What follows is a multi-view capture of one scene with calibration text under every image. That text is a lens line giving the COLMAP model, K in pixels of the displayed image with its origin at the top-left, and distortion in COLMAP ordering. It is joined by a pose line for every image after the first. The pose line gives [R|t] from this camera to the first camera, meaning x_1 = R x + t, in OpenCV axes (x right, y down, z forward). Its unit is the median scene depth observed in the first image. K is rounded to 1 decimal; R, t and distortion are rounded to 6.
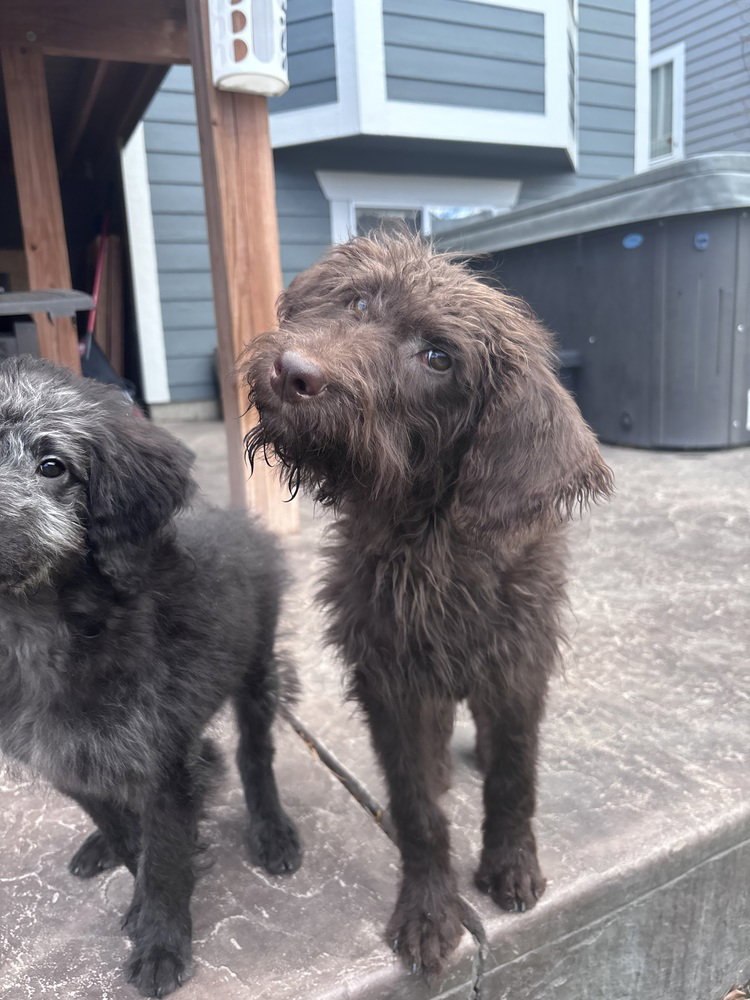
lens RADIAL K [[768.1, 0, 369.5], [0, 768.1, 500.4], [0, 0, 1]] dist [-0.009746, -0.008380]
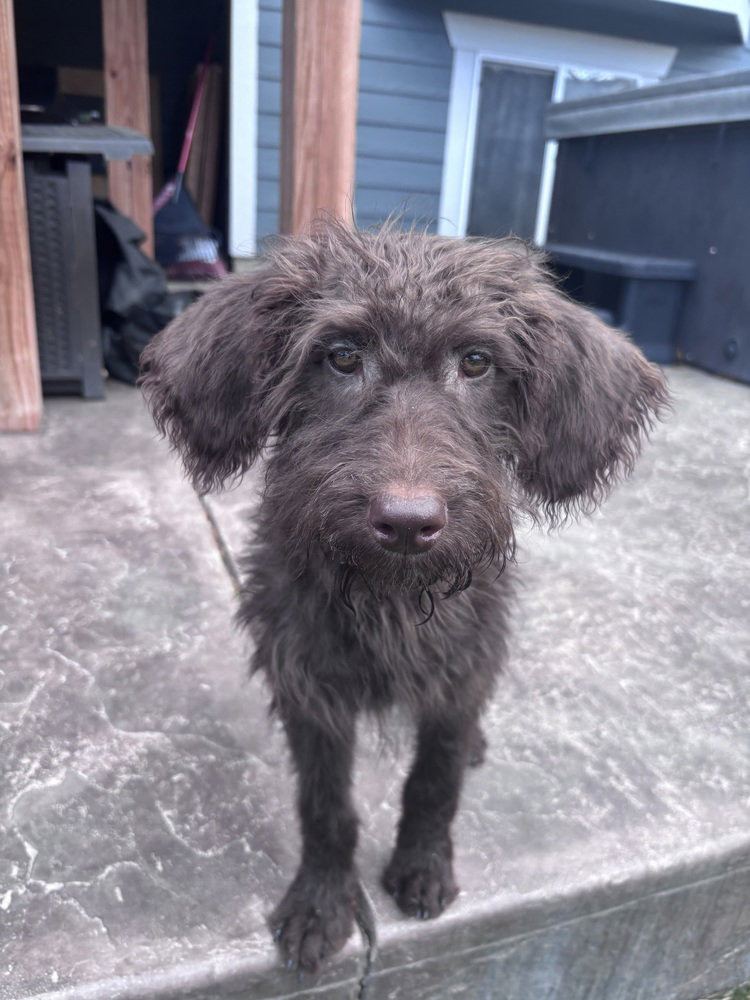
lens RADIAL K [[768.1, 0, 377.9], [0, 768.1, 499.9], [0, 0, 1]] dist [-0.009746, -0.008380]
pose [[0.983103, 0.157469, -0.093340, 0.117183], [-0.139670, 0.974866, 0.173574, -0.086921], [0.118327, -0.157604, 0.980388, 0.128644]]
